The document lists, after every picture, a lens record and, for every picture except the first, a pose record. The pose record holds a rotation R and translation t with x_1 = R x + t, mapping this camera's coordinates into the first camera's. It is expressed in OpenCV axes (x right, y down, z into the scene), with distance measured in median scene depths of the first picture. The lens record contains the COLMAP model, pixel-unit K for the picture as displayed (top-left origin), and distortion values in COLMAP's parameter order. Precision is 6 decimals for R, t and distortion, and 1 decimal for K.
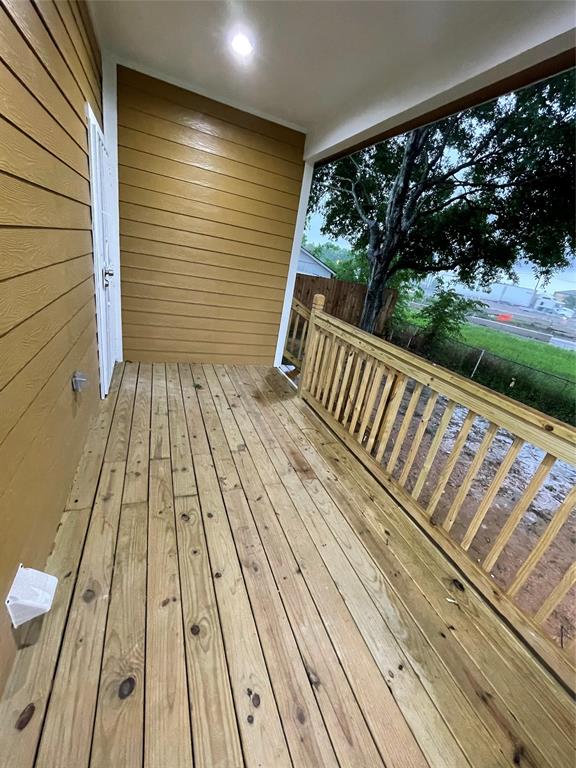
lens RADIAL K [[312.3, 0, 289.6], [0, 312.3, 385.2], [0, 0, 1]] dist [-0.001552, 0.000260]
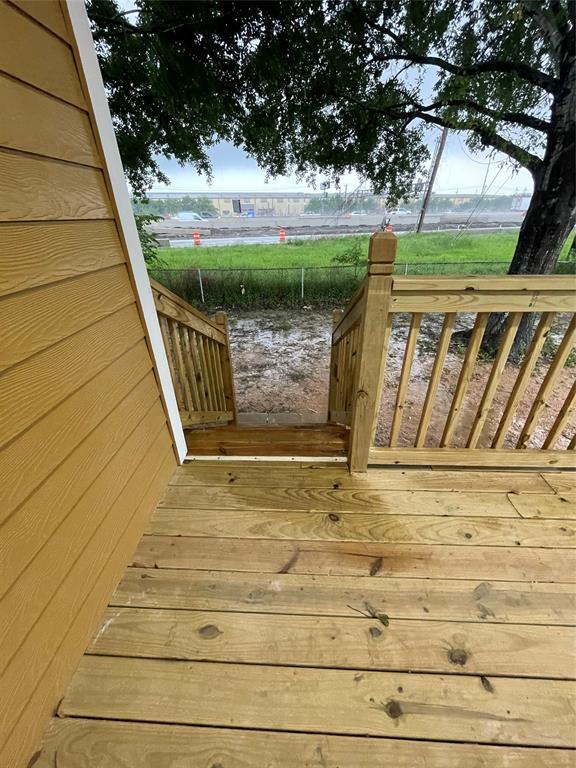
lens RADIAL K [[312.3, 0, 288.6], [0, 312.3, 384.7], [0, 0, 1]] dist [-0.001552, 0.000260]
pose [[0.395115, -0.587745, 0.706003, -0.240586], [0.418027, 0.799391, 0.431541, -0.280907], [-0.818008, 0.124620, 0.561545, 0.731968]]
